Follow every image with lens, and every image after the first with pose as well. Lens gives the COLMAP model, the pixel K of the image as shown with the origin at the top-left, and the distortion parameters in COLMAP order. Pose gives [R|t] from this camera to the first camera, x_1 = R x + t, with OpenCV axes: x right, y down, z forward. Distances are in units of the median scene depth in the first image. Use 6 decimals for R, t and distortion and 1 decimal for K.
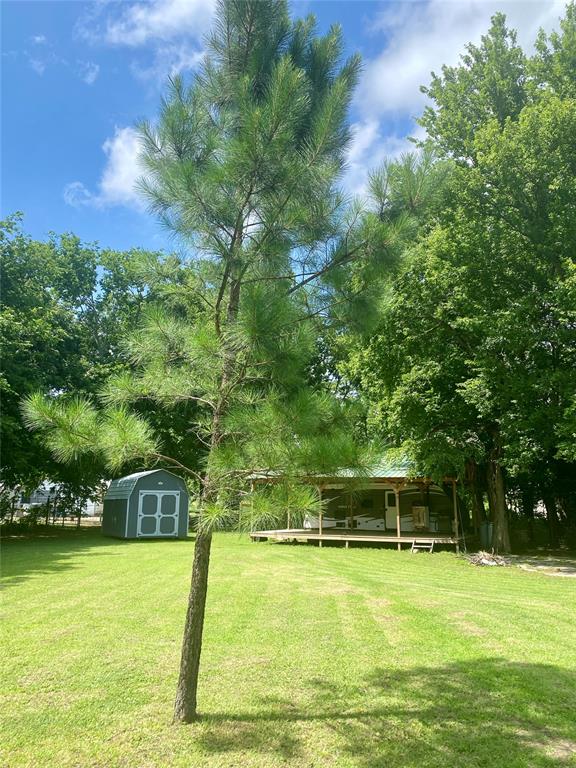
lens RADIAL K [[594.4, 0, 289.2], [0, 594.4, 382.3], [0, 0, 1]] dist [0.027954, -0.000549]
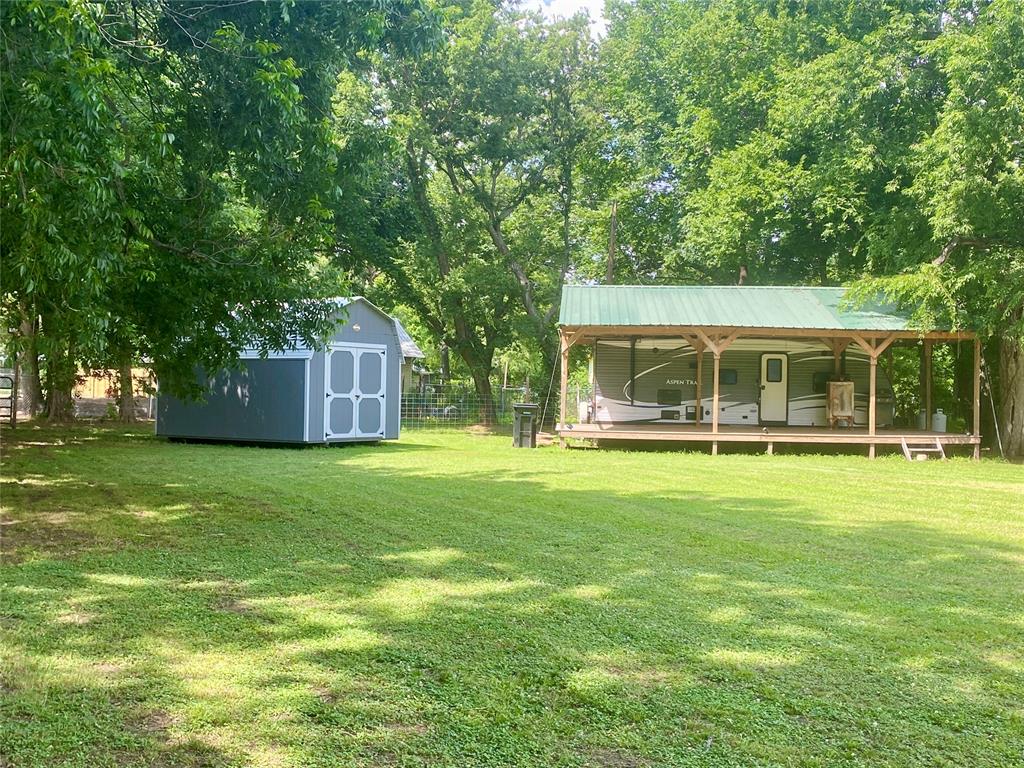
lens RADIAL K [[1154.7, 0, 509.7], [0, 1154.7, 383.9], [0, 0, 1]] dist [0.030480, 0.000000]
pose [[0.906402, 0.009603, 0.422307, -0.495855], [-0.094773, 0.978877, 0.181155, 0.040253], [-0.411647, -0.204223, 0.888166, 0.152732]]
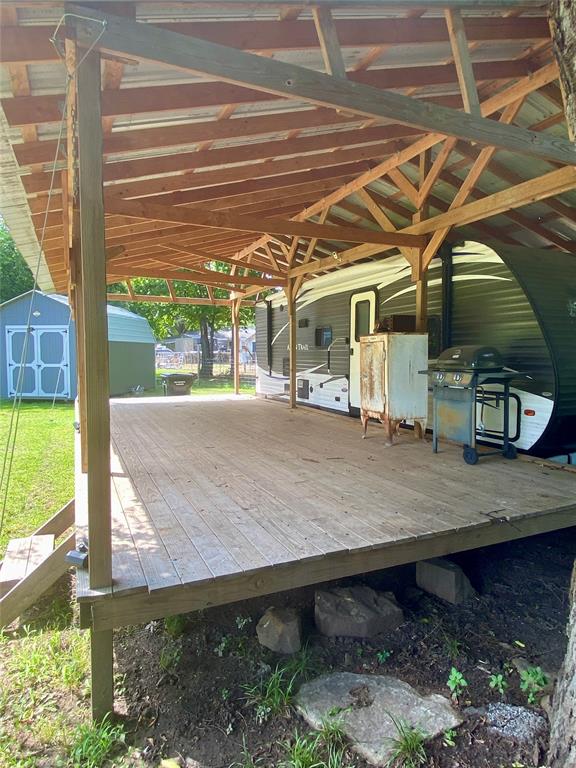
lens RADIAL K [[471.0, 0, 288.9], [0, 471.0, 383.6], [0, 0, 1]] dist [0.005938, 0.000397]
pose [[0.799385, 0.028226, -0.600156, 0.290387], [0.127393, 0.968221, 0.215220, 0.171035], [0.587158, -0.248500, 0.770385, 0.776256]]
